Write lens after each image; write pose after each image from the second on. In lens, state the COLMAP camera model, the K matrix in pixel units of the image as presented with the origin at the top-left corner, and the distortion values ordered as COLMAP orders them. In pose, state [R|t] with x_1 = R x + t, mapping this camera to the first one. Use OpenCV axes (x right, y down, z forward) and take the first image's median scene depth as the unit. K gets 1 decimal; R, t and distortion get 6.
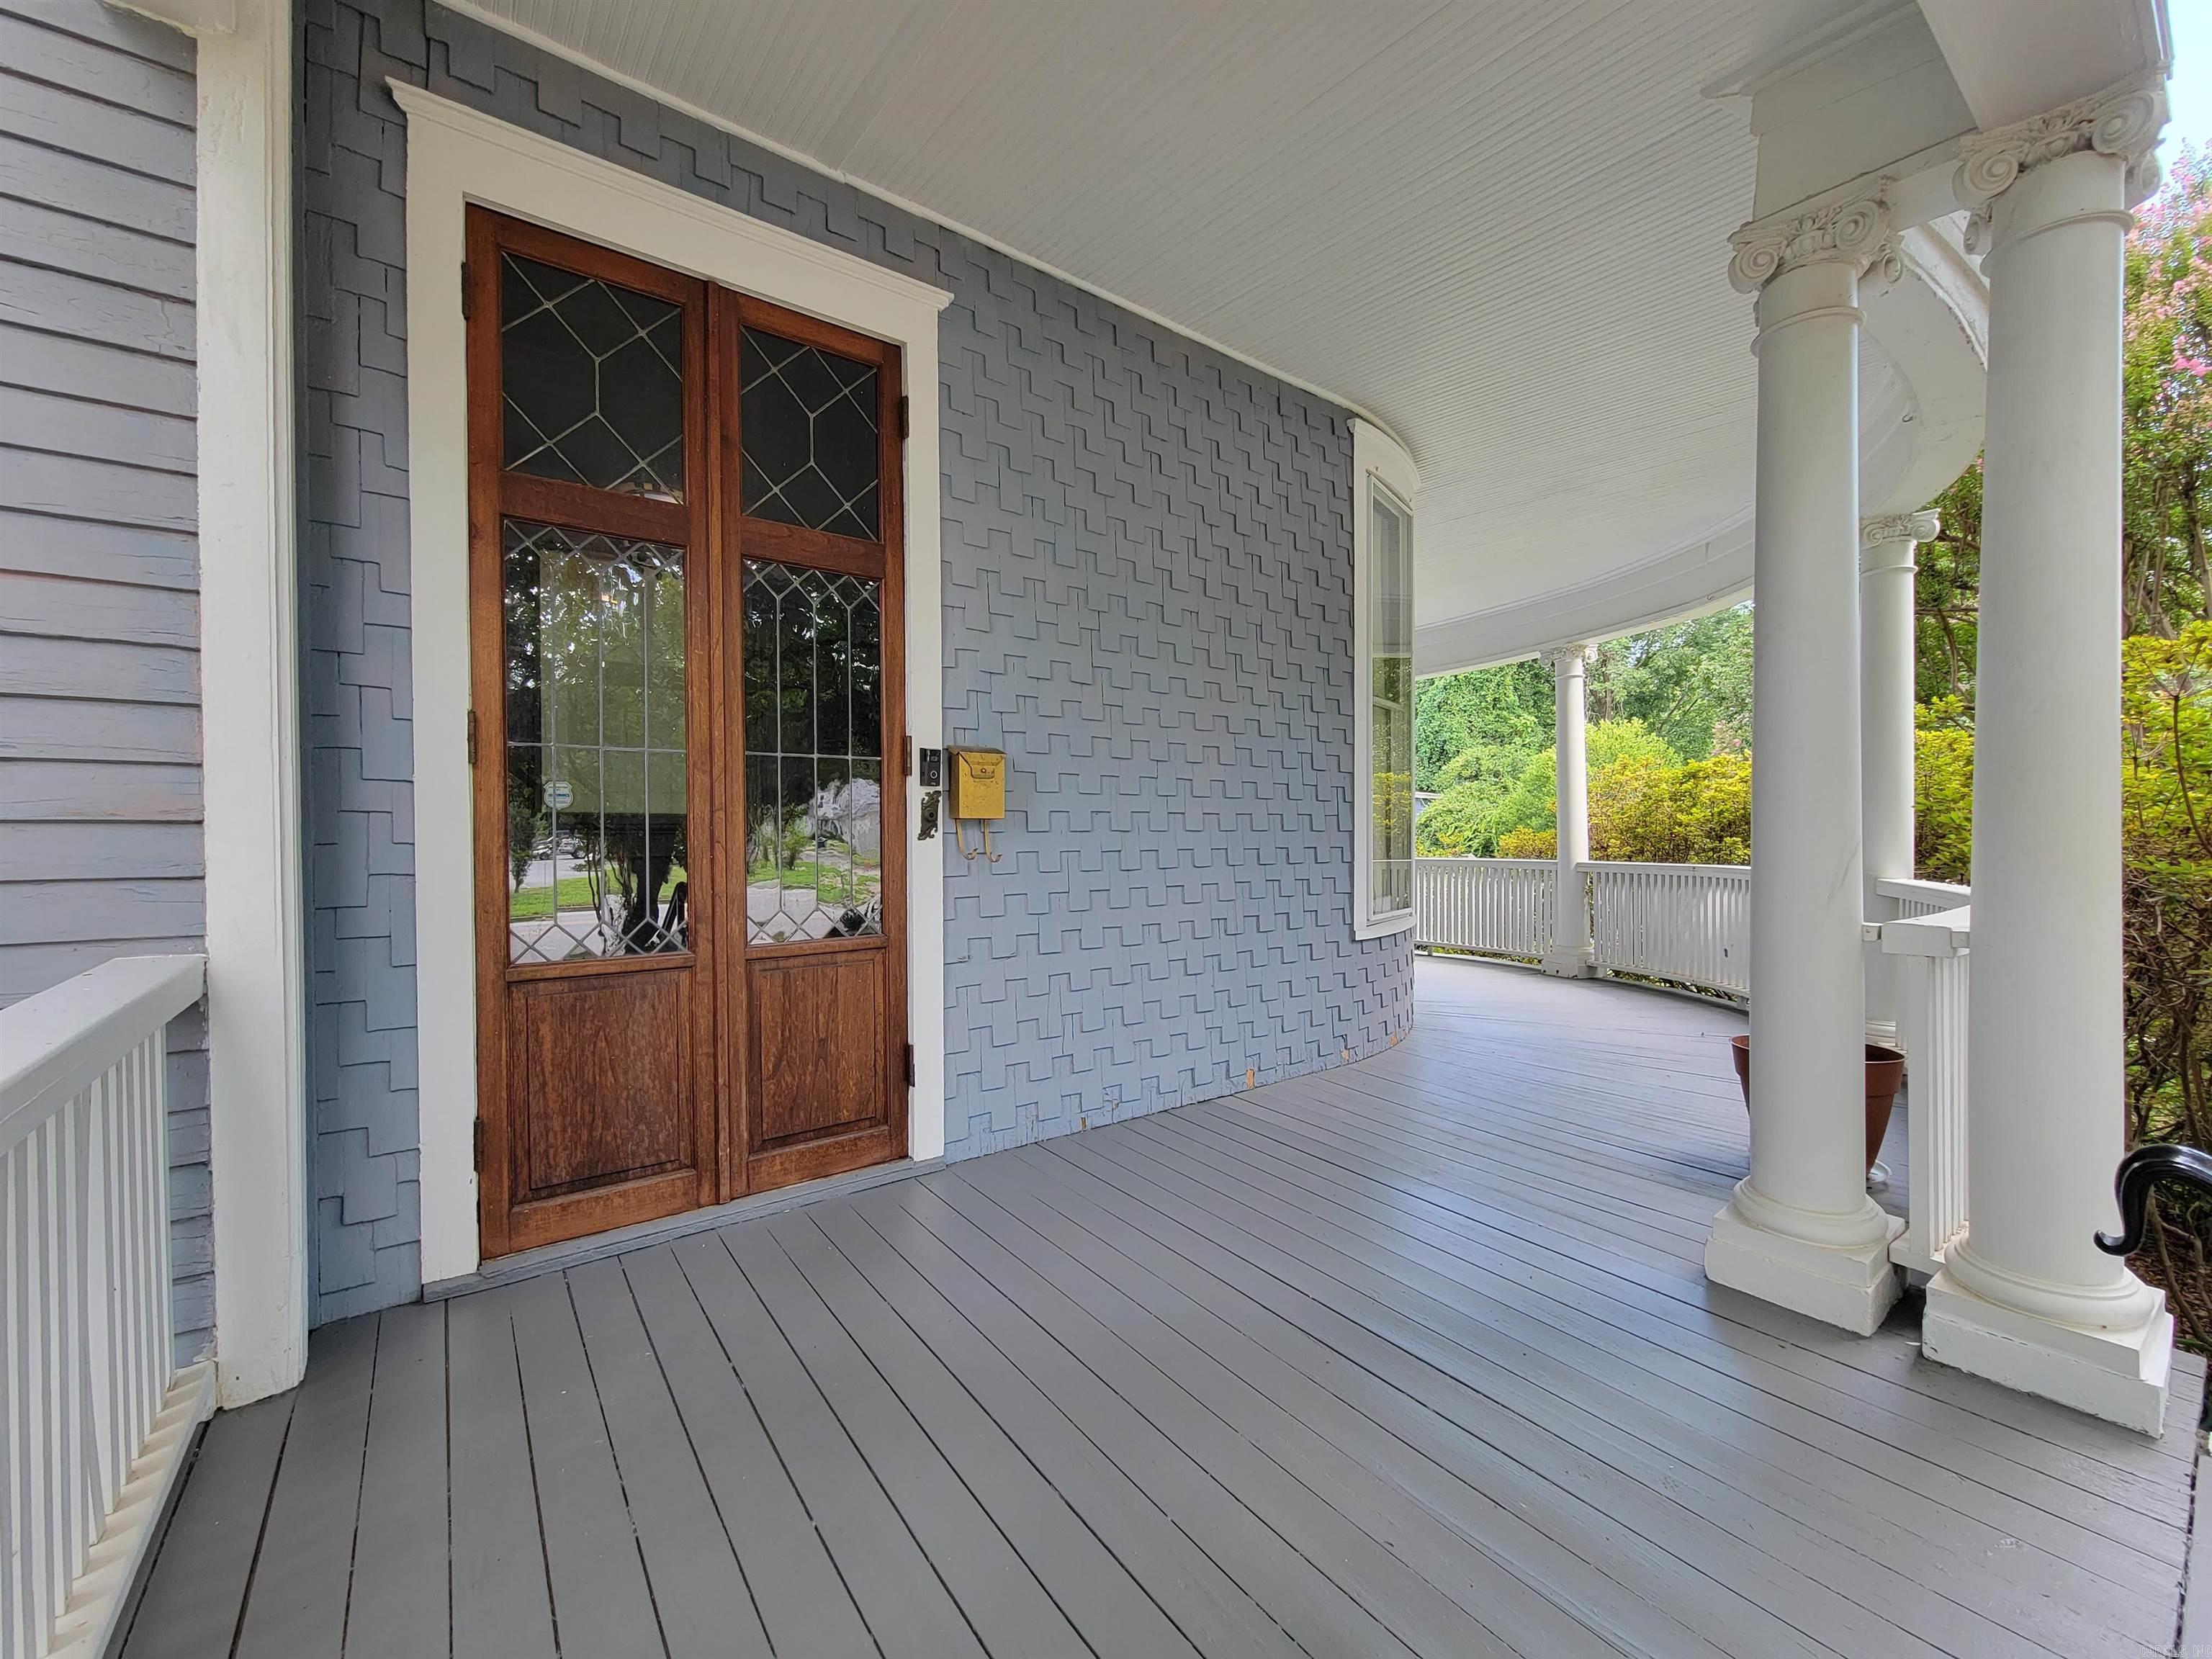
lens RADIAL K [[913.1, 0, 1119.3], [0, 913.1, 836.7], [0, 0, 1]] dist [-0.001530, -0.000029]
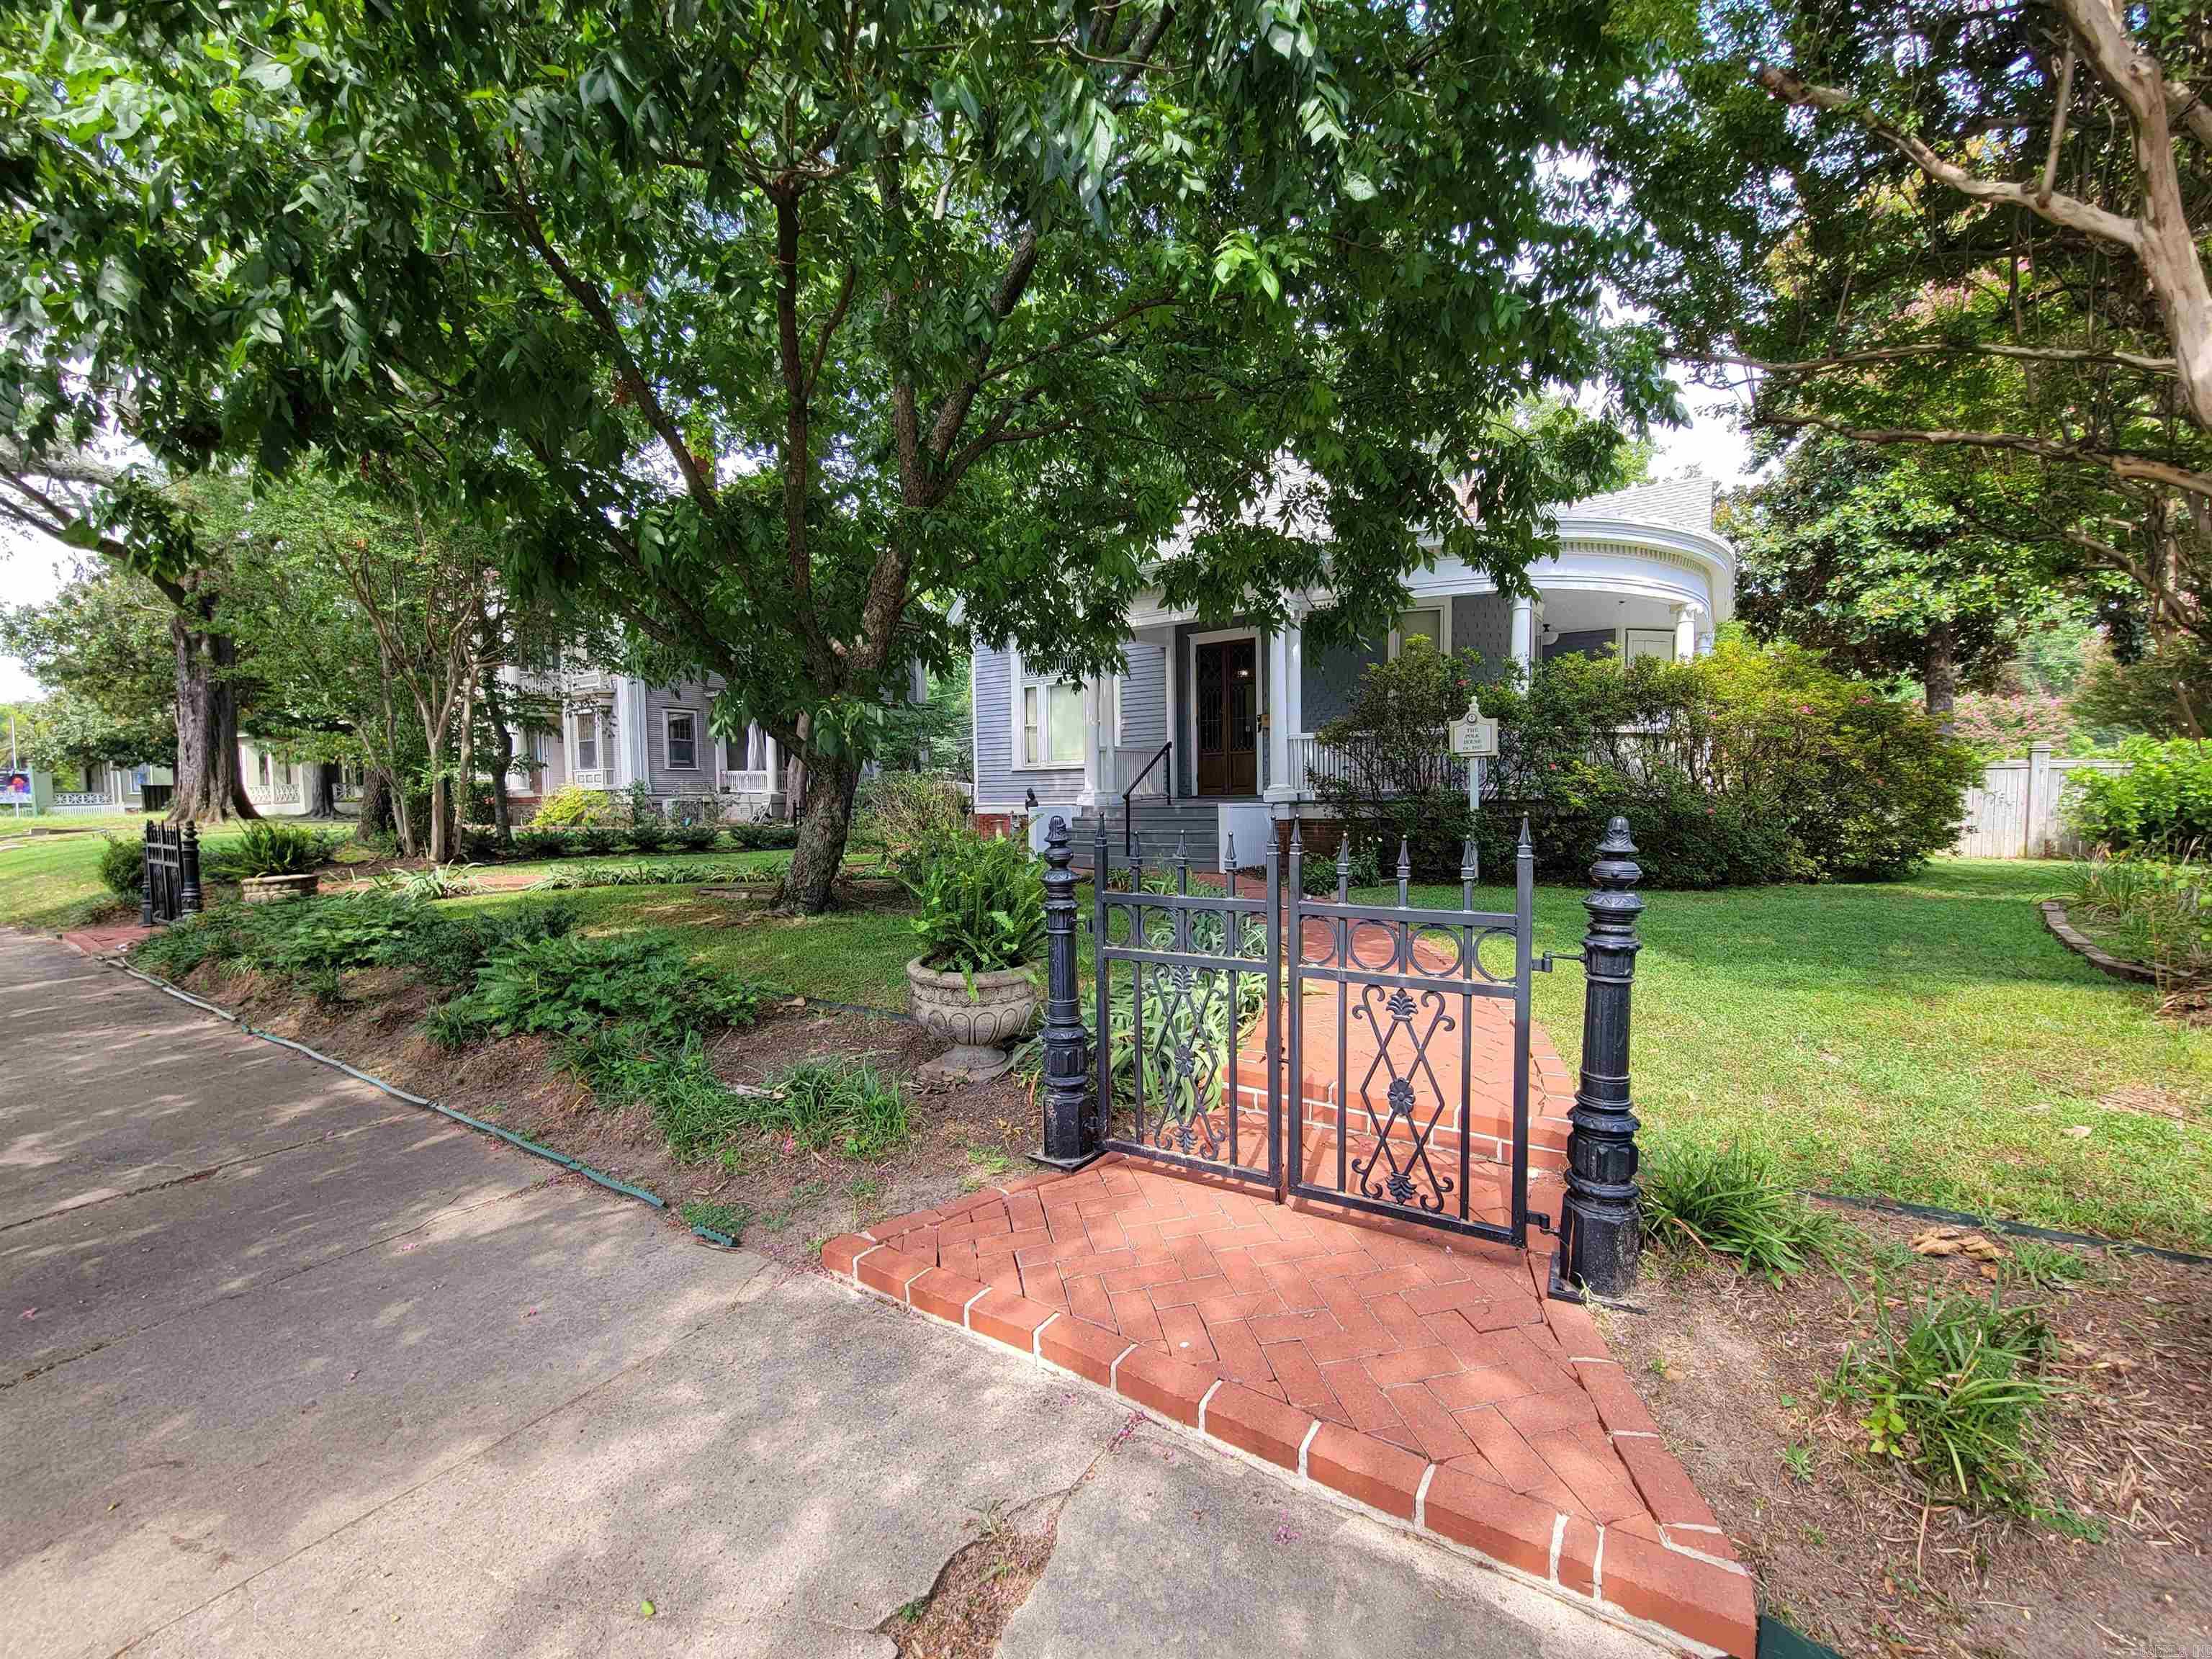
lens RADIAL K [[913.1, 0, 1119.3], [0, 913.1, 836.7], [0, 0, 1]] dist [-0.001530, -0.000029]
pose [[0.310463, 0.046428, -0.949451, 4.297810], [0.010236, 0.998585, 0.052178, 0.300512], [0.950530, -0.025917, 0.309549, -1.311446]]
